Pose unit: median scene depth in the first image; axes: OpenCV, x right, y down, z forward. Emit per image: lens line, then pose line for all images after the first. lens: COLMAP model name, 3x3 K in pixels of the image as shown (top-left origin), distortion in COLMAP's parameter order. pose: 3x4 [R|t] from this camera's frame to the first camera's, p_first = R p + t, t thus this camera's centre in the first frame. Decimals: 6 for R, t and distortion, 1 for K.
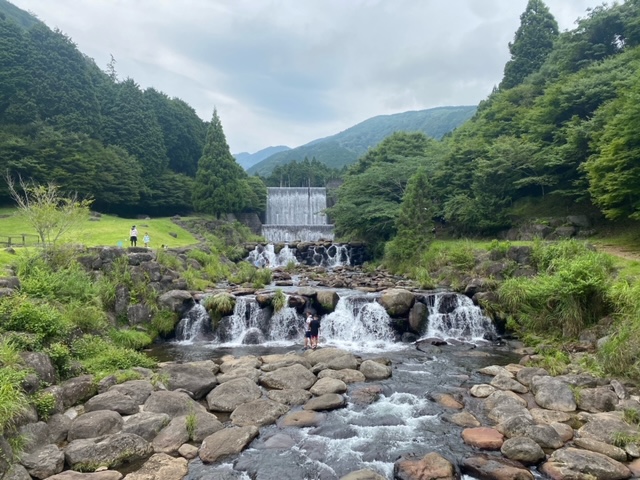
lens RADIAL K [[483.8, 0, 320.0], [0, 483.8, 240.0], [0, 0, 1]] dist [-0.006134, -0.003830]
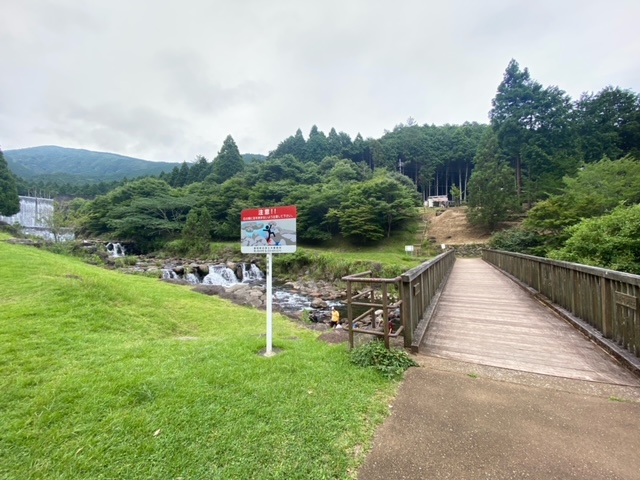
lens RADIAL K [[257.8, 0, 320.0], [0, 257.8, 240.0], [0, 0, 1]] dist [0.018207, -0.018698]
pose [[0.552524, 0.022803, 0.833185, -0.335076], [-0.019409, 0.999707, -0.014489, 0.000117], [-0.833271, -0.008166, 0.552804, -0.038278]]
